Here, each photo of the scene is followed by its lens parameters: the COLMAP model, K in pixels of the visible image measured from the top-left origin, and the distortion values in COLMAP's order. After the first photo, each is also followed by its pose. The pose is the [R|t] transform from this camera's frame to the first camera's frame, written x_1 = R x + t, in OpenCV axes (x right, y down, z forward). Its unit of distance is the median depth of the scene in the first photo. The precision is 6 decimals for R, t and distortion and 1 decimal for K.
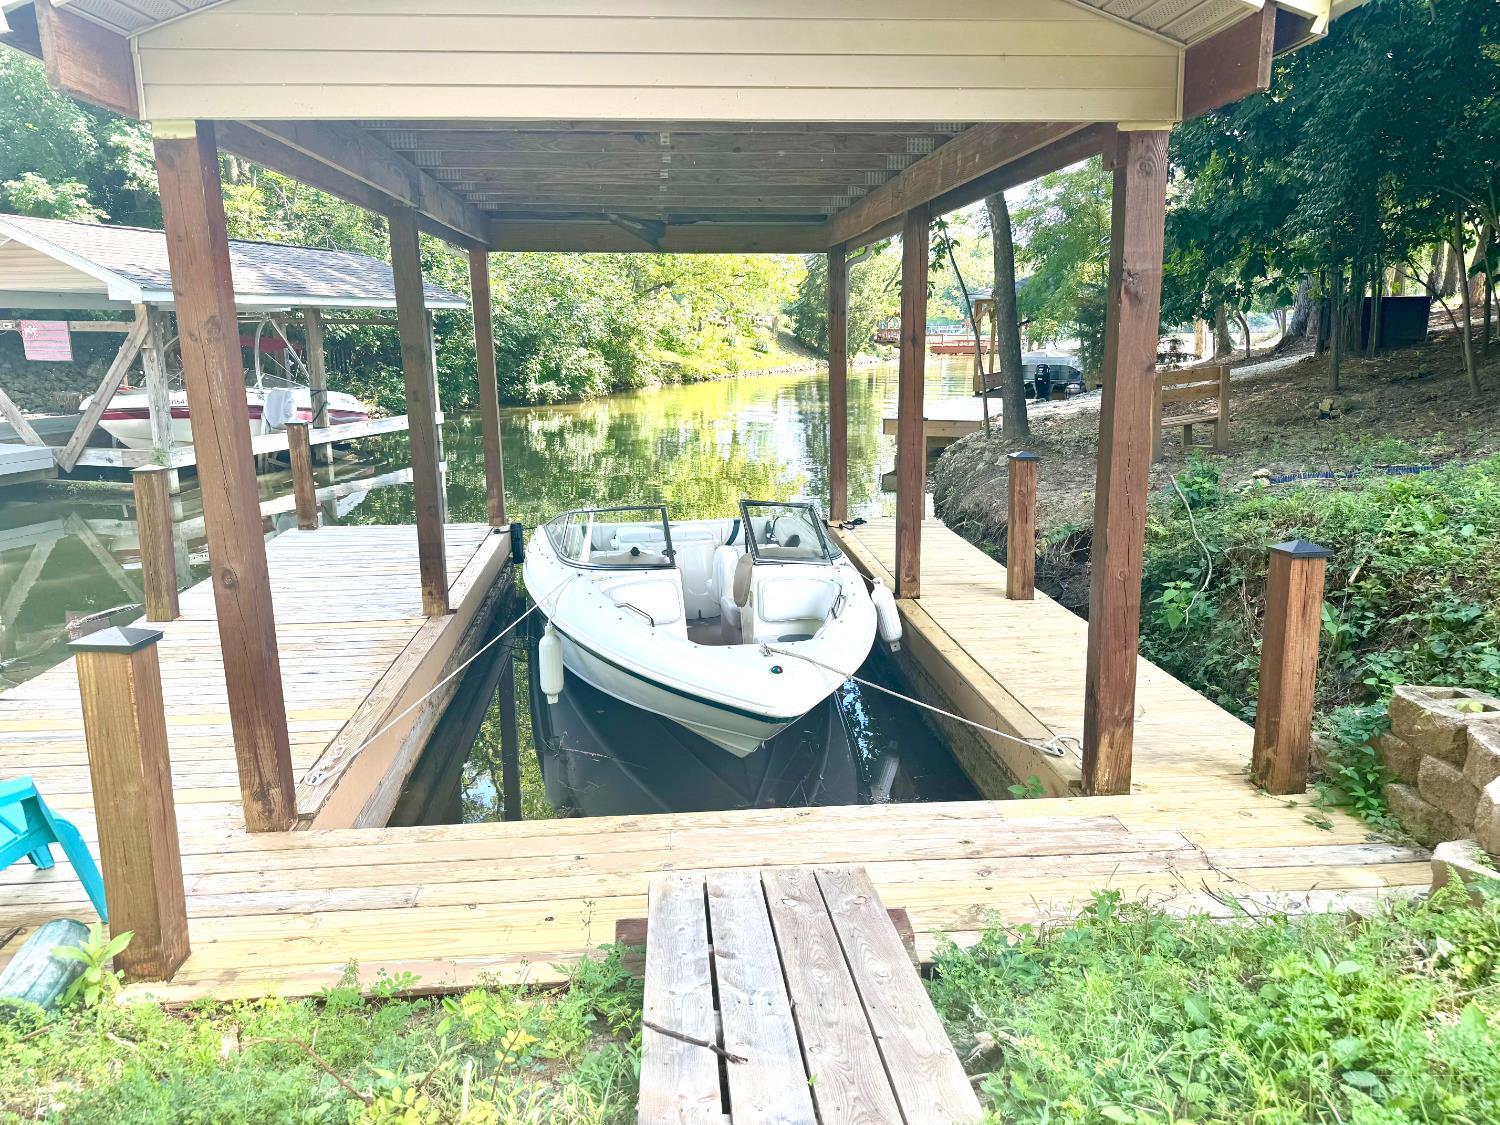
lens RADIAL K [[1042.7, 0, 724.8], [0, 1042.7, 564.7], [0, 0, 1]] dist [0.109772, -0.142572]
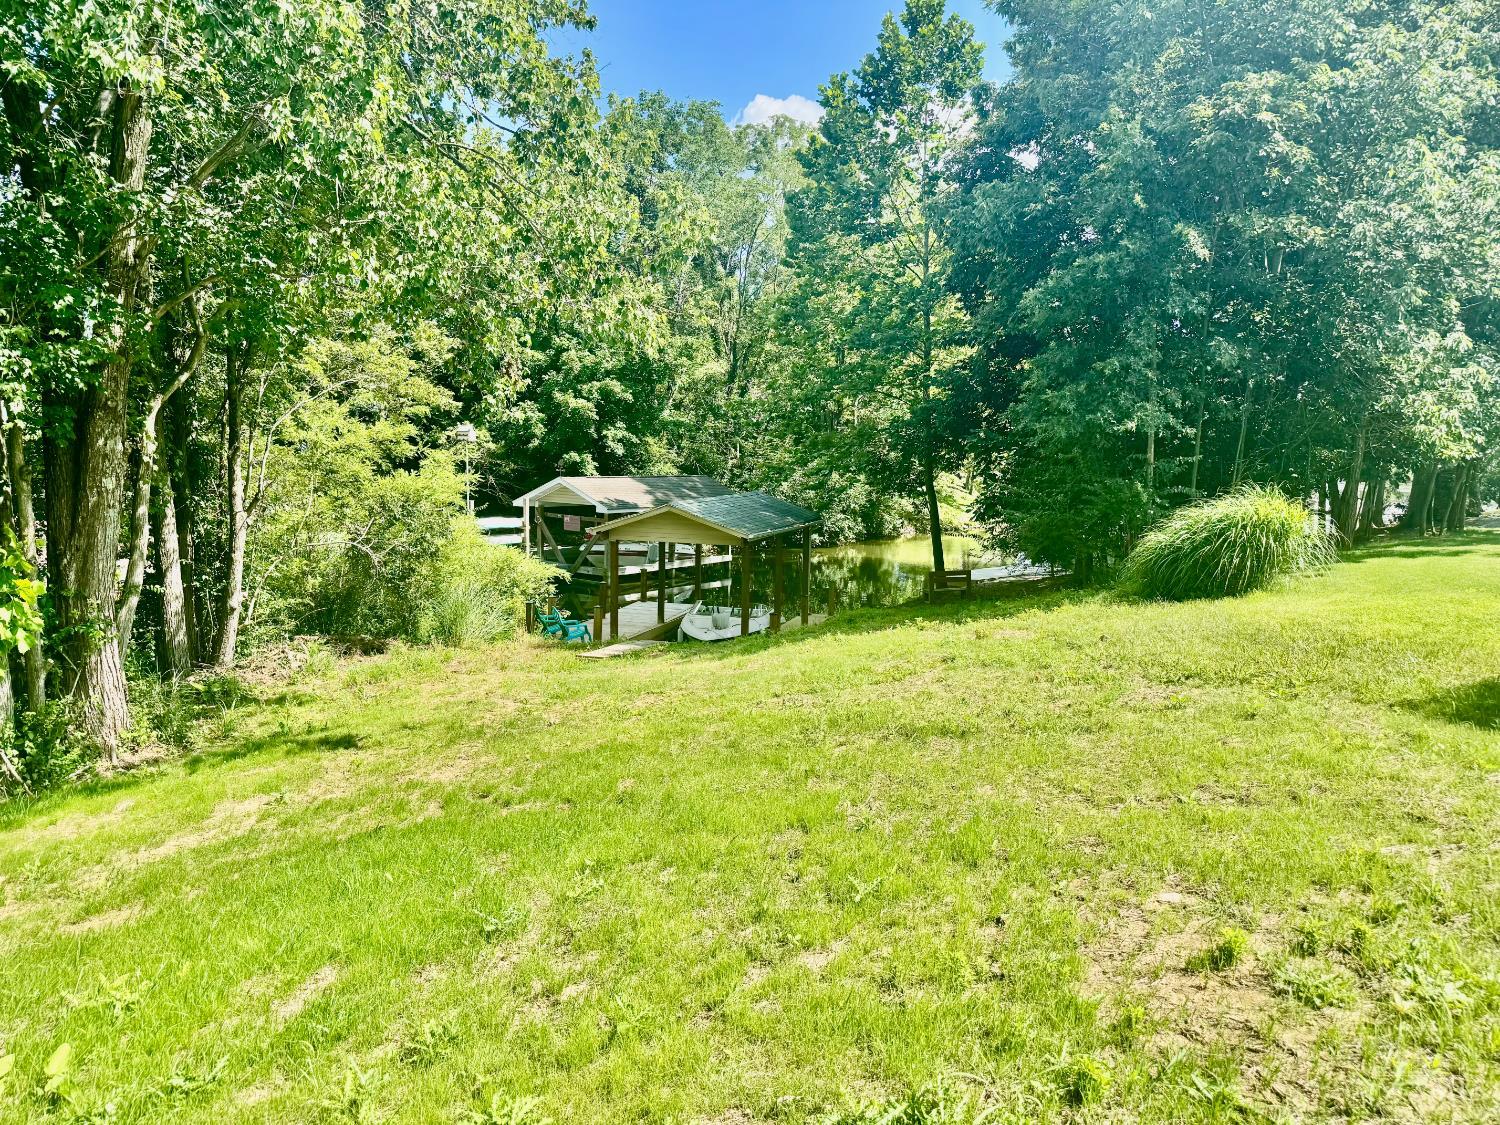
lens RADIAL K [[1047.9, 0, 750.4], [0, 1047.9, 571.9], [0, 0, 1]] dist [-0.005282, -0.002635]
pose [[0.939964, 0.076660, -0.332552, 0.392889], [-0.109648, 0.990618, -0.081566, 0.040614], [0.323179, 0.113133, 0.939551, -0.779652]]
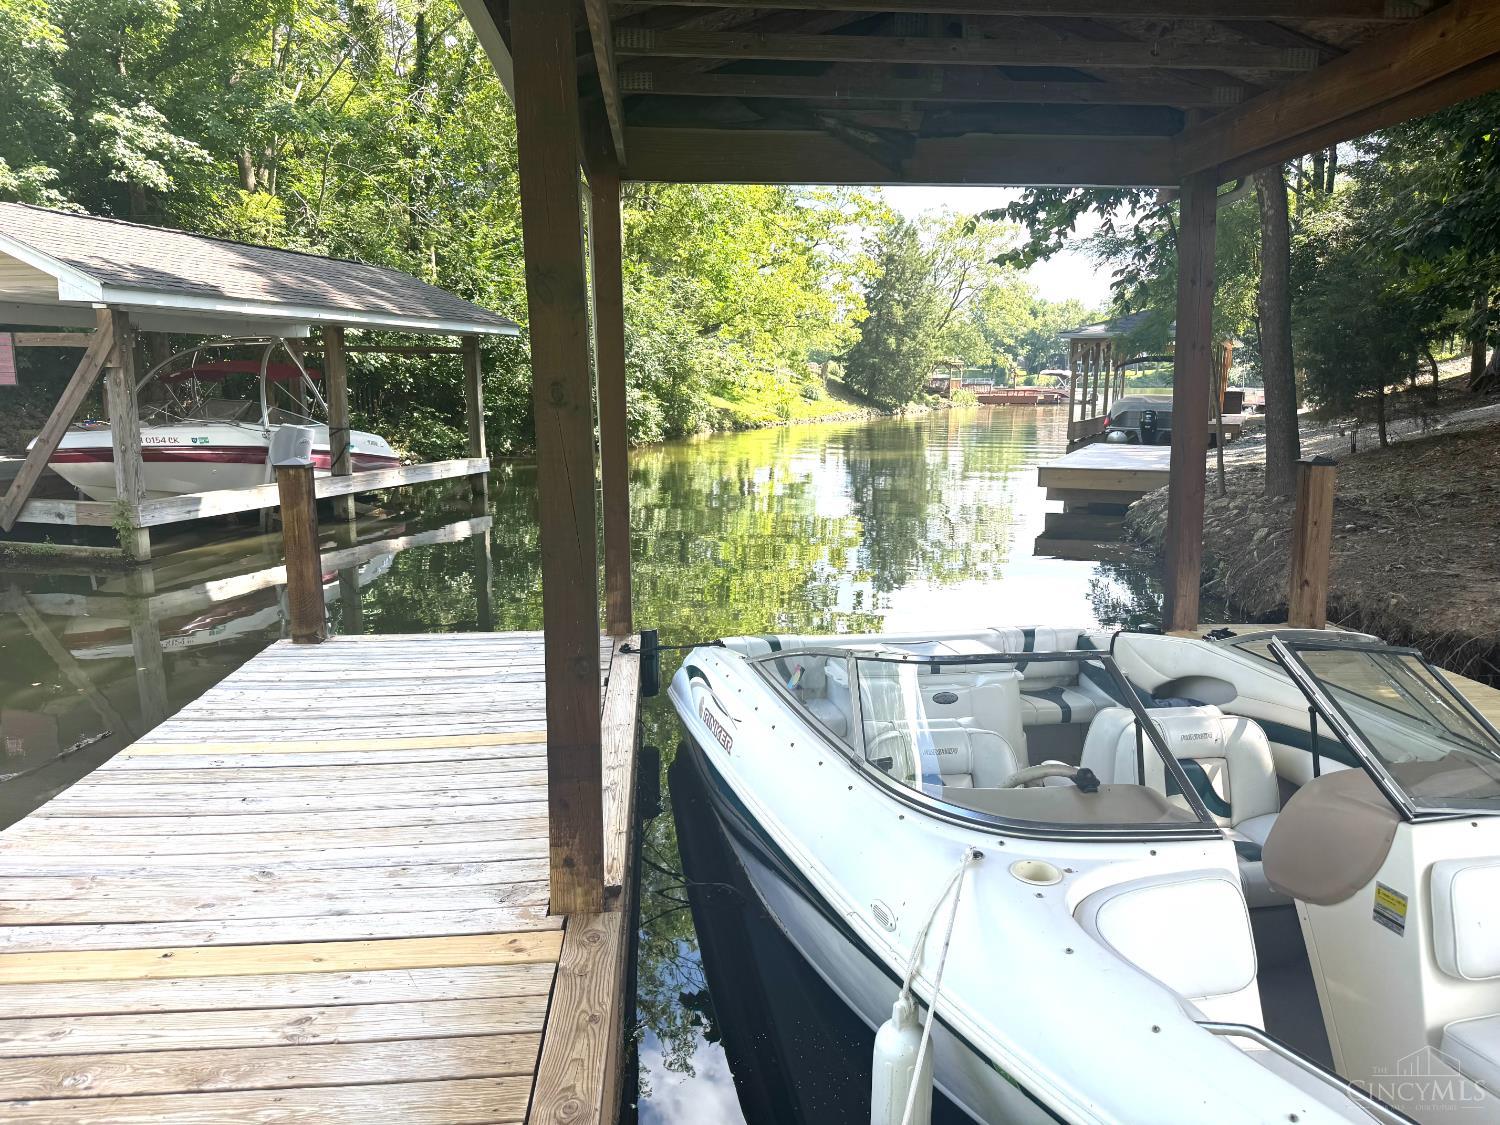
lens RADIAL K [[1035.5, 0, 722.8], [0, 1035.5, 568.0], [0, 0, 1]] dist [0.137479, -0.194714]
pose [[0.999797, 0.009438, -0.017811, -0.063330], [-0.010224, 0.998955, -0.044545, -0.021620], [0.017372, 0.044718, 0.998849, 0.171974]]
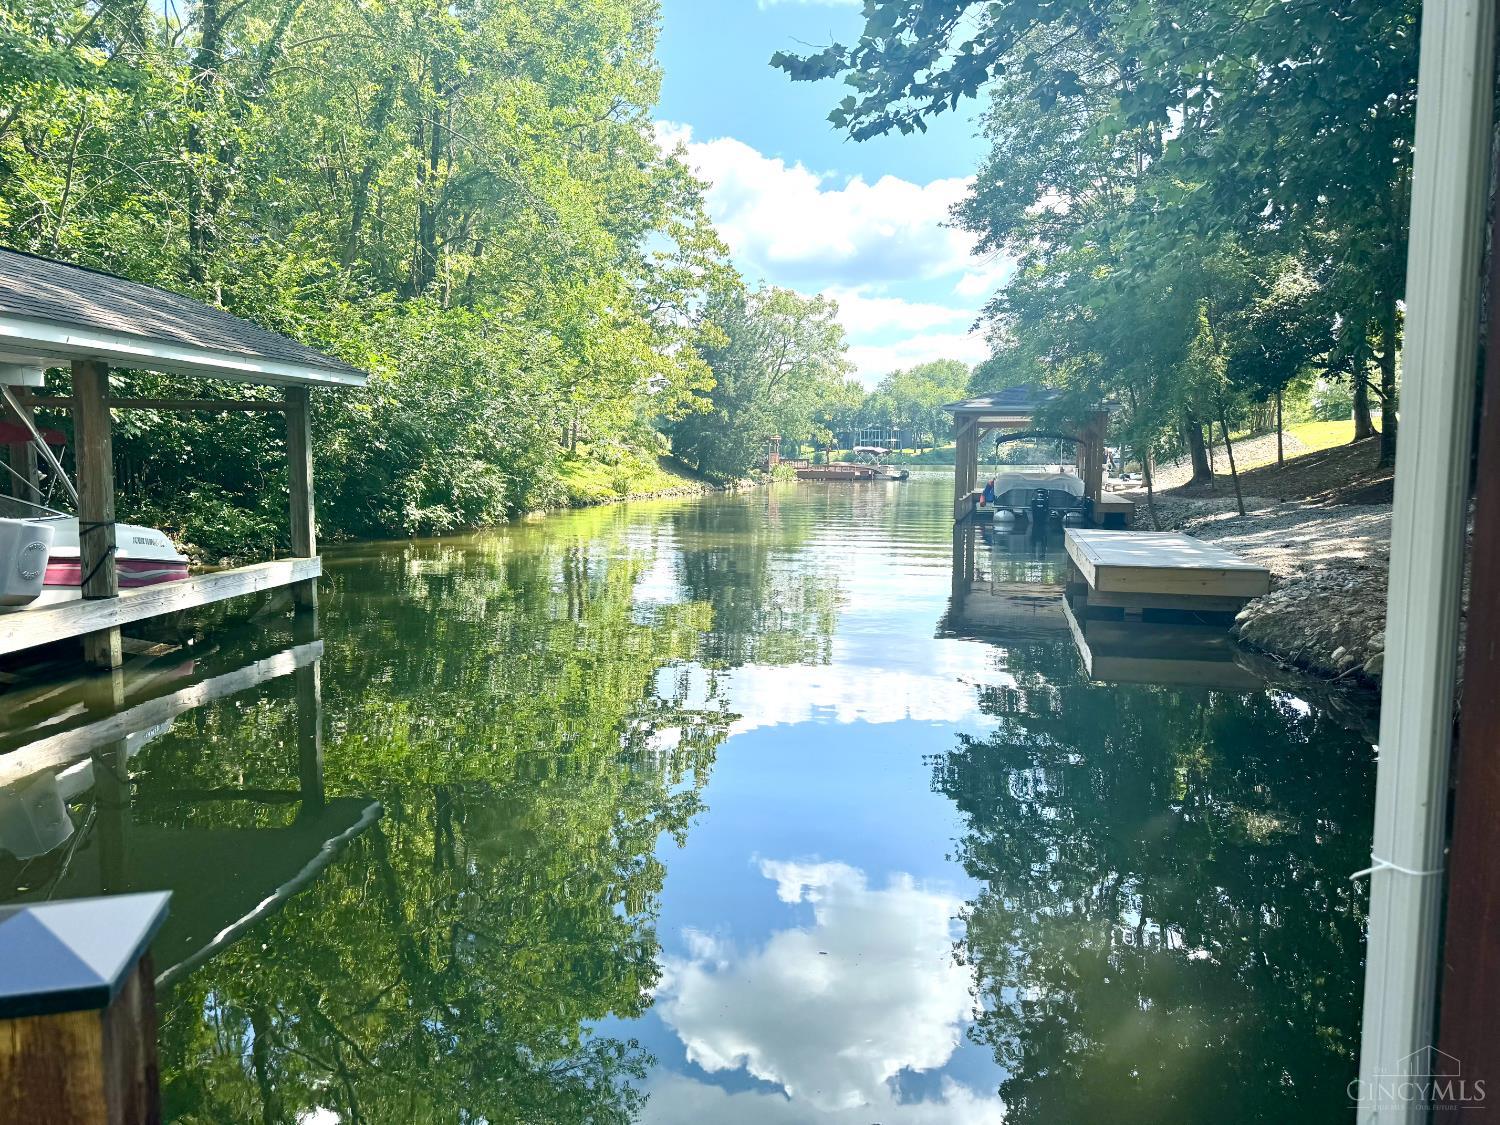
lens RADIAL K [[1047.9, 0, 750.4], [0, 1047.9, 571.9], [0, 0, 1]] dist [-0.005282, -0.002635]
pose [[0.977782, -0.008705, 0.209443, -0.146747], [0.031989, 0.993631, -0.108042, -0.061763], [-0.207168, 0.112342, 0.971834, 0.362542]]
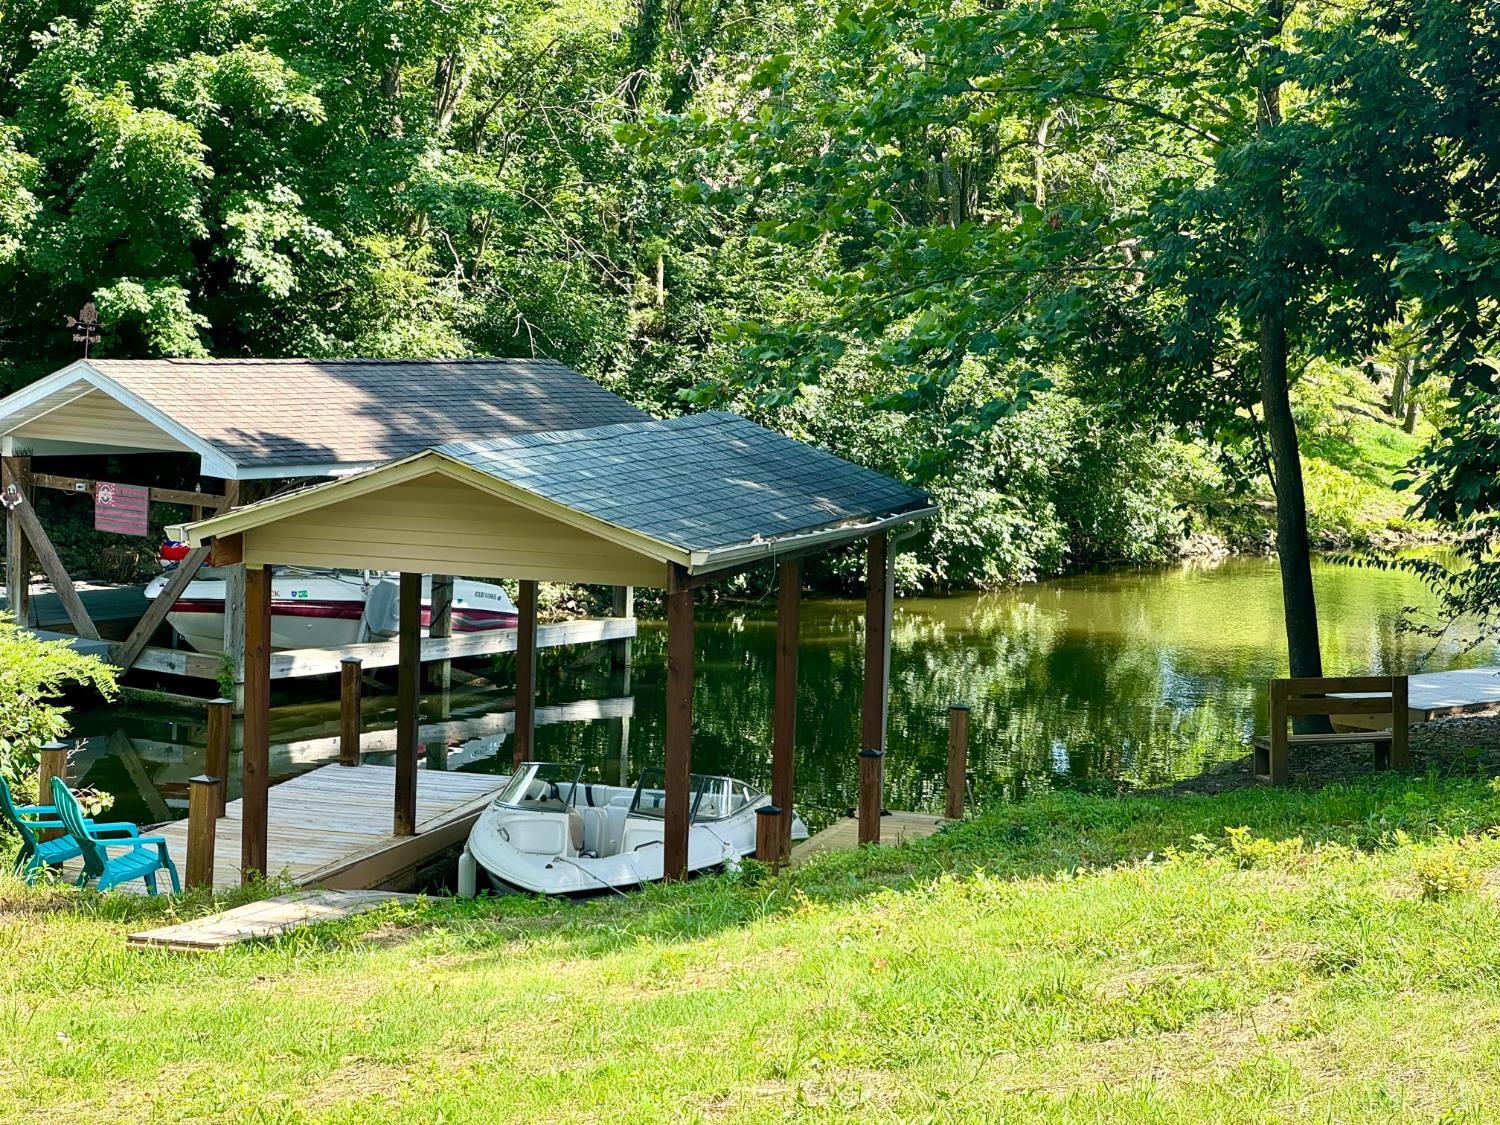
lens RADIAL K [[3362.1, 0, 750.0], [0, 3362.1, 562.5], [0, 0, 1]] dist [-0.103611, -0.247964]
pose [[0.944328, 0.076388, -0.320016, 0.389037], [-0.118947, 0.986148, -0.115604, 0.038940], [0.306752, 0.147233, 0.940333, -0.768799]]
